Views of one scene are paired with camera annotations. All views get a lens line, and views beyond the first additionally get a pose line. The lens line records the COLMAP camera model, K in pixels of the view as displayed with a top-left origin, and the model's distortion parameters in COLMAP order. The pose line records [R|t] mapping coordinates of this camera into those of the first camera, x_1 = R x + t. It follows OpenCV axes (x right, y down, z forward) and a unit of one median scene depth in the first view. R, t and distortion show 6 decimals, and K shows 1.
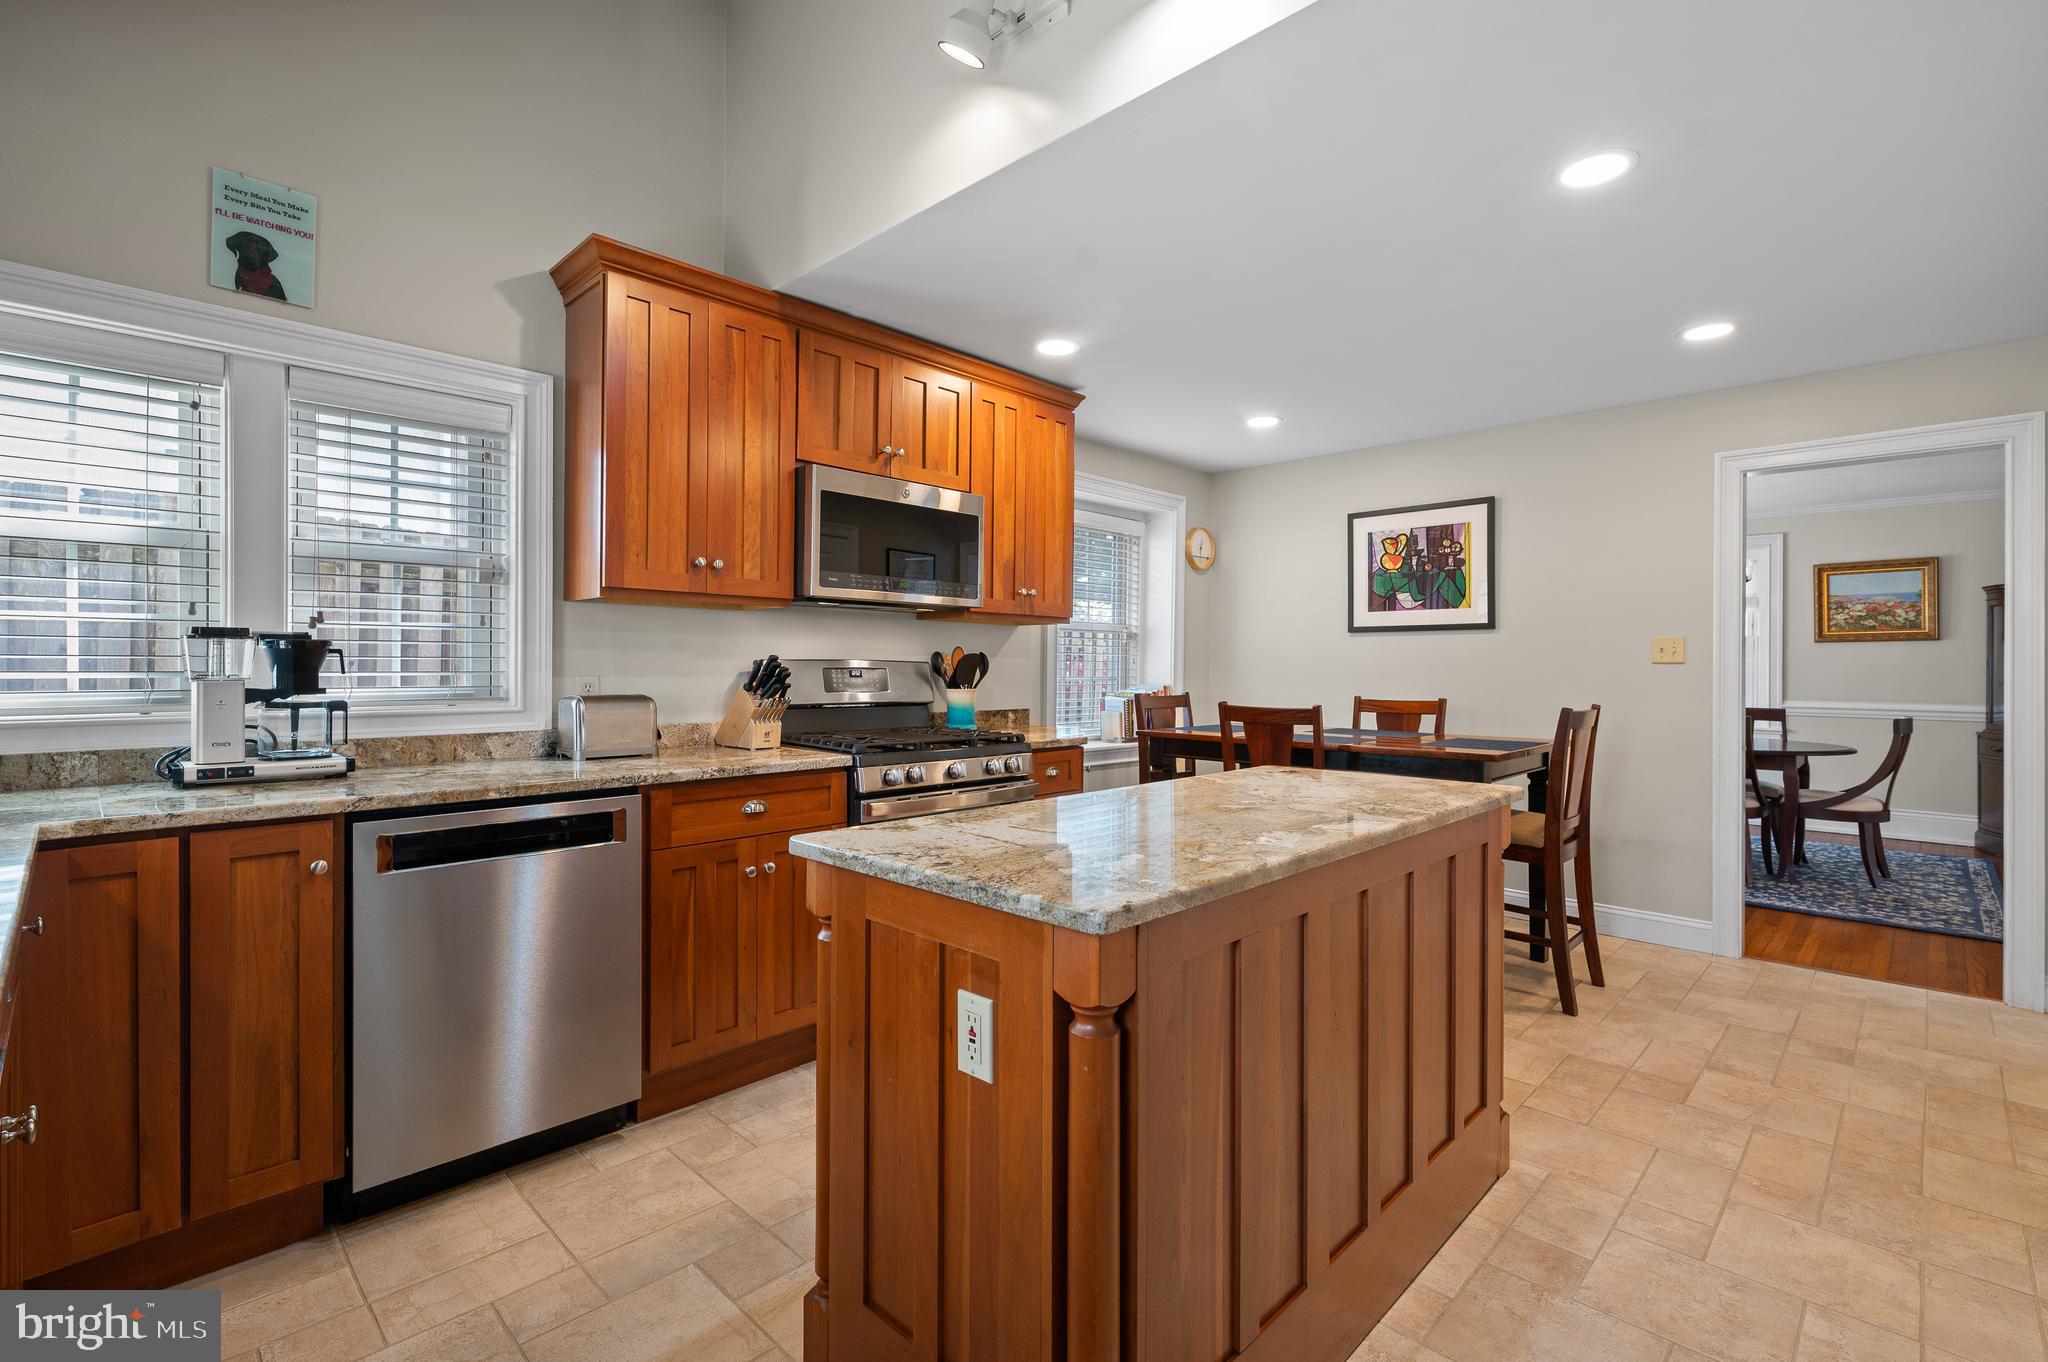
lens RADIAL K [[933.6, 0, 1028.0], [0, 933.6, 668.9], [0, 0, 1]] dist [-0.003696, 0.001239]
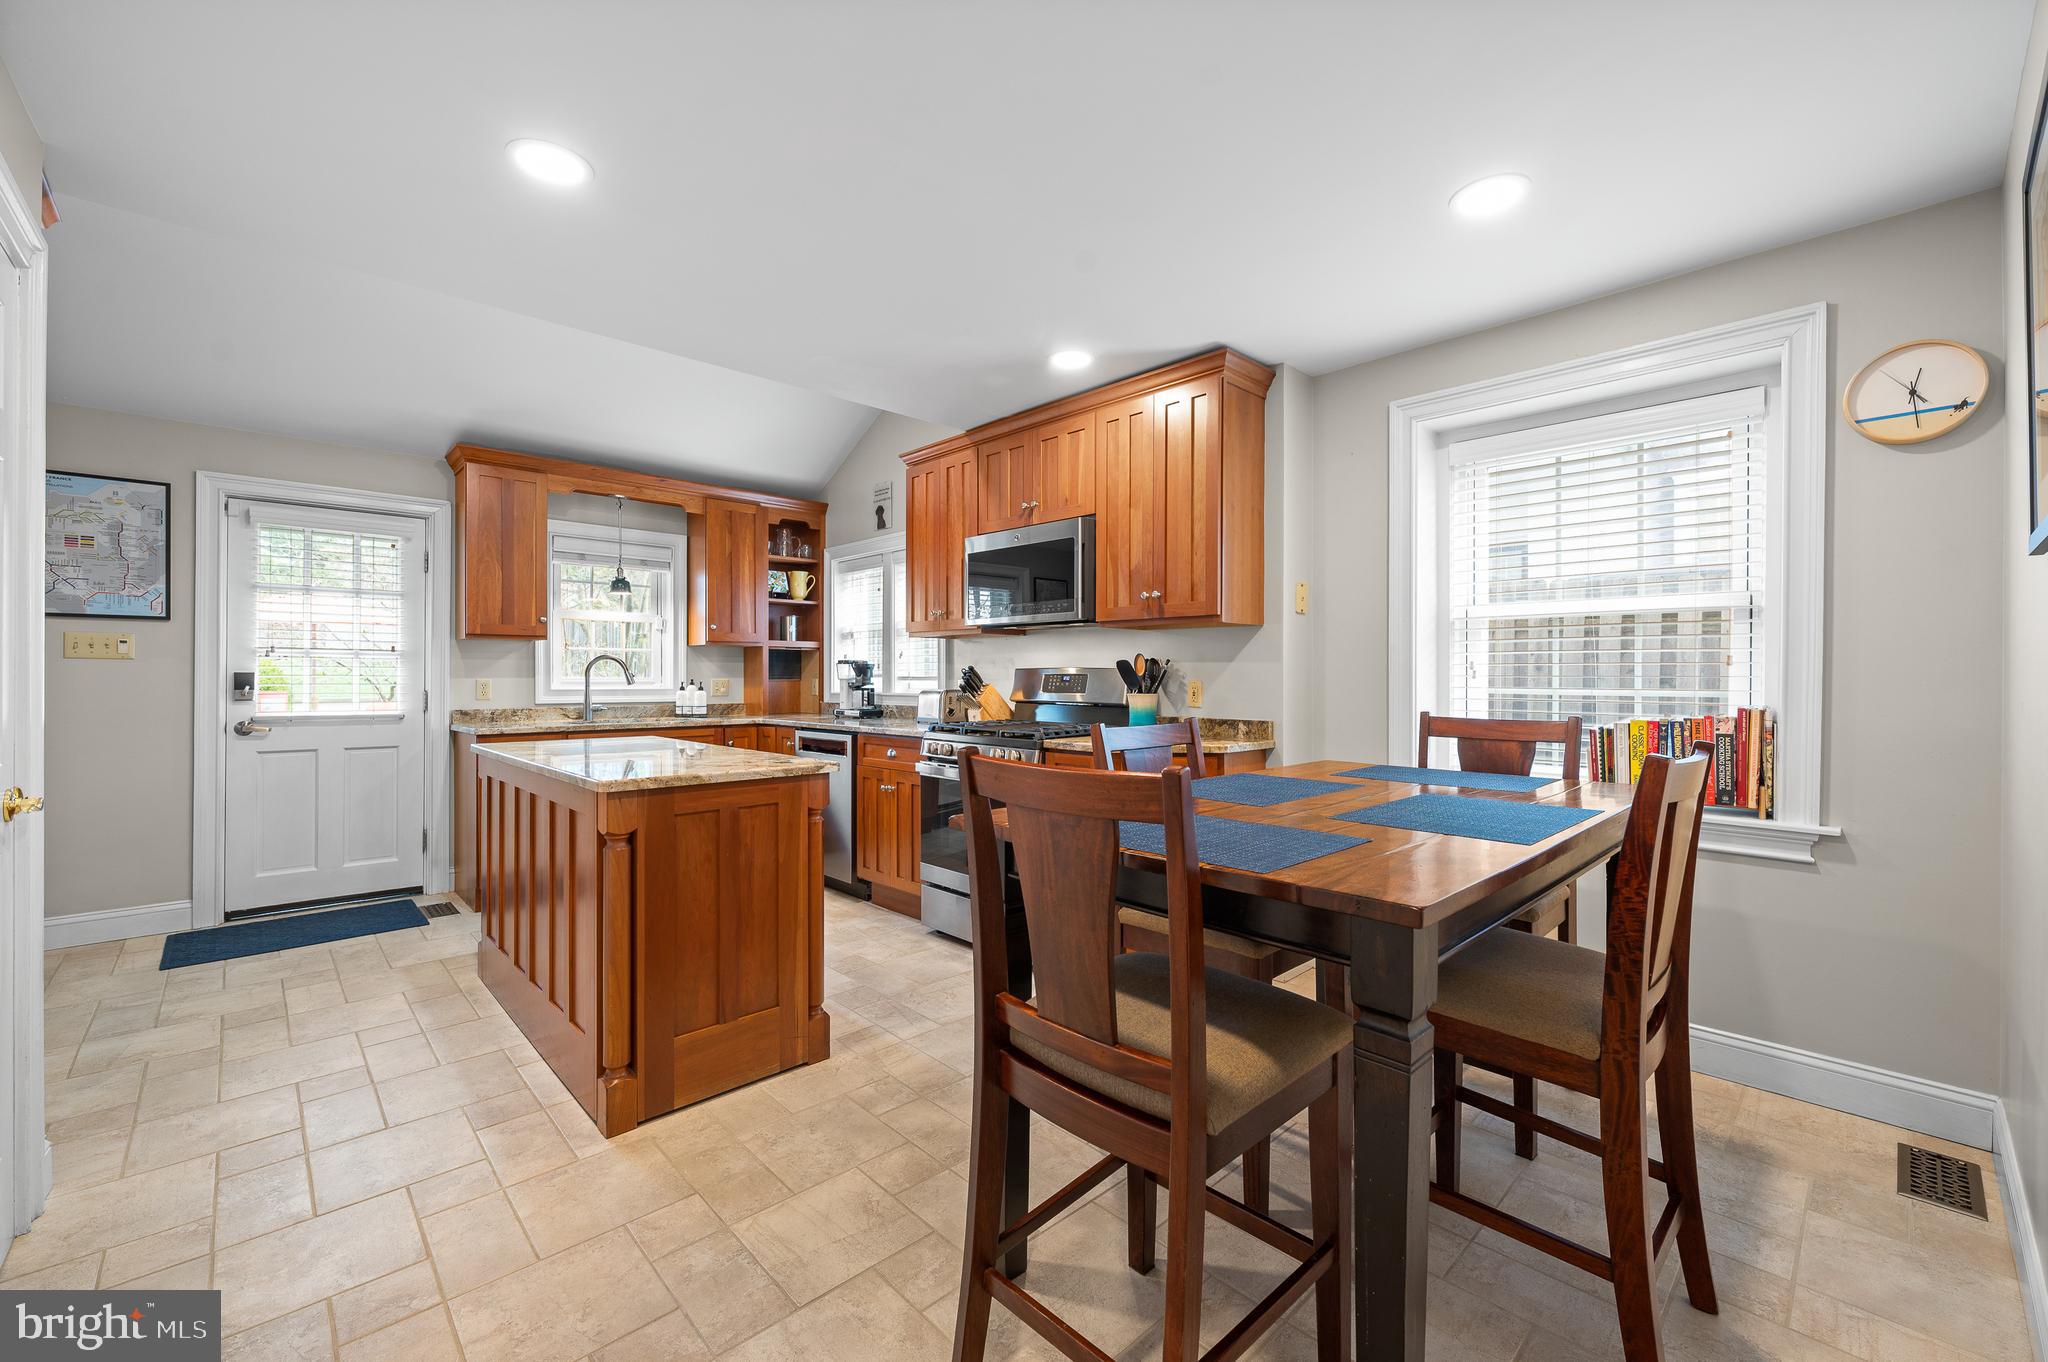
lens RADIAL K [[828.3, 0, 1026.7], [0, 828.3, 680.5], [0, 0, 1]] dist [-0.000850, -0.000544]
pose [[-0.042729, -0.003393, -0.999081, 0.601363], [-0.008730, 0.999957, -0.003023, 0.007239], [0.999049, 0.008592, -0.042757, 0.634658]]
